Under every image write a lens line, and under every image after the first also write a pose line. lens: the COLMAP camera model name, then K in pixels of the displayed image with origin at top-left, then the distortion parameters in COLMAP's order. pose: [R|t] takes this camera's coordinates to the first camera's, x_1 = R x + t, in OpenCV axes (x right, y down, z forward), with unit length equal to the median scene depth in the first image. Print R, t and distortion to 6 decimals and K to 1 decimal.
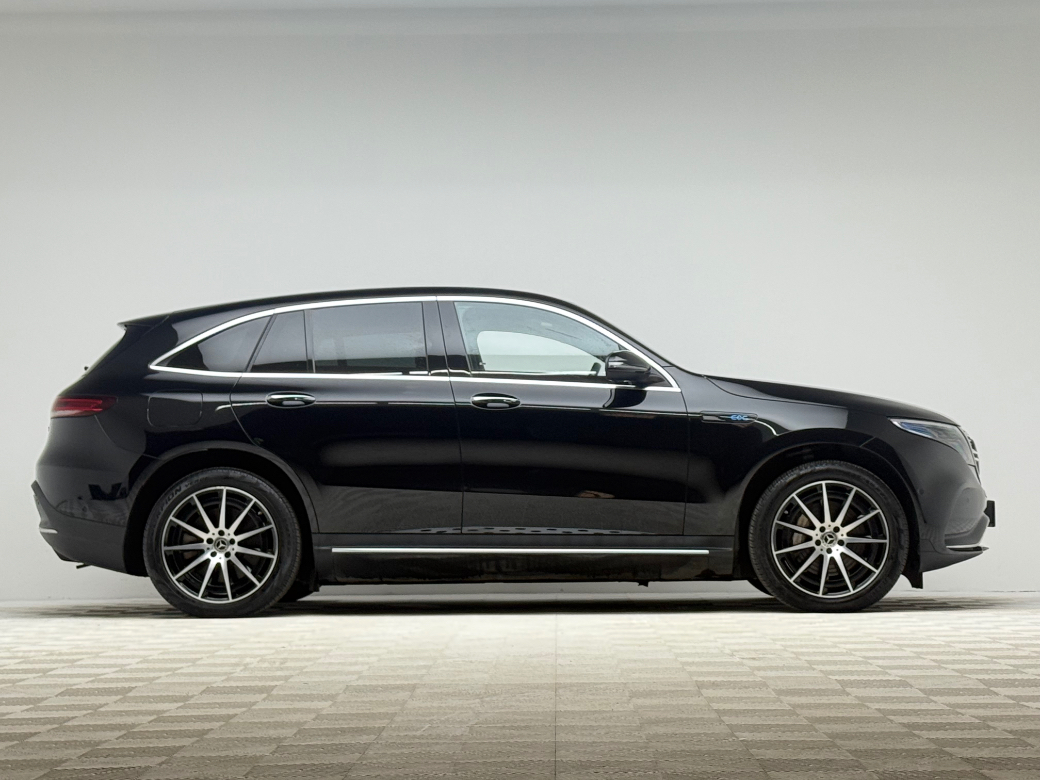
lens RADIAL K [[2256.0, 0, 520.0], [0, 2256.0, 390.0], [0, 0, 1]] dist [0.104607, 0.343636]
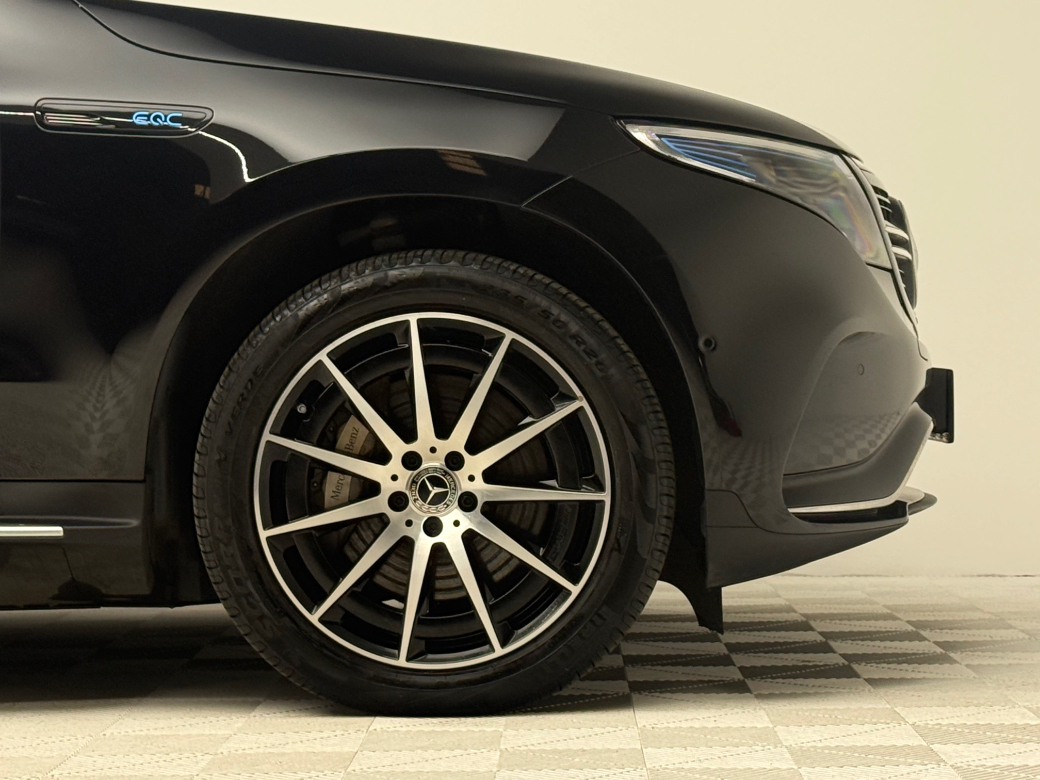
lens RADIAL K [[2624.9, 0, 520.0], [0, 2624.9, 390.0], [0, 0, 1]] dist [-0.108397, -0.038128]
pose [[0.999990, -0.002815, -0.003368, 0.150871], [0.003021, 0.998017, 0.062873, 0.027611], [0.003184, -0.062882, 0.998016, 0.622567]]
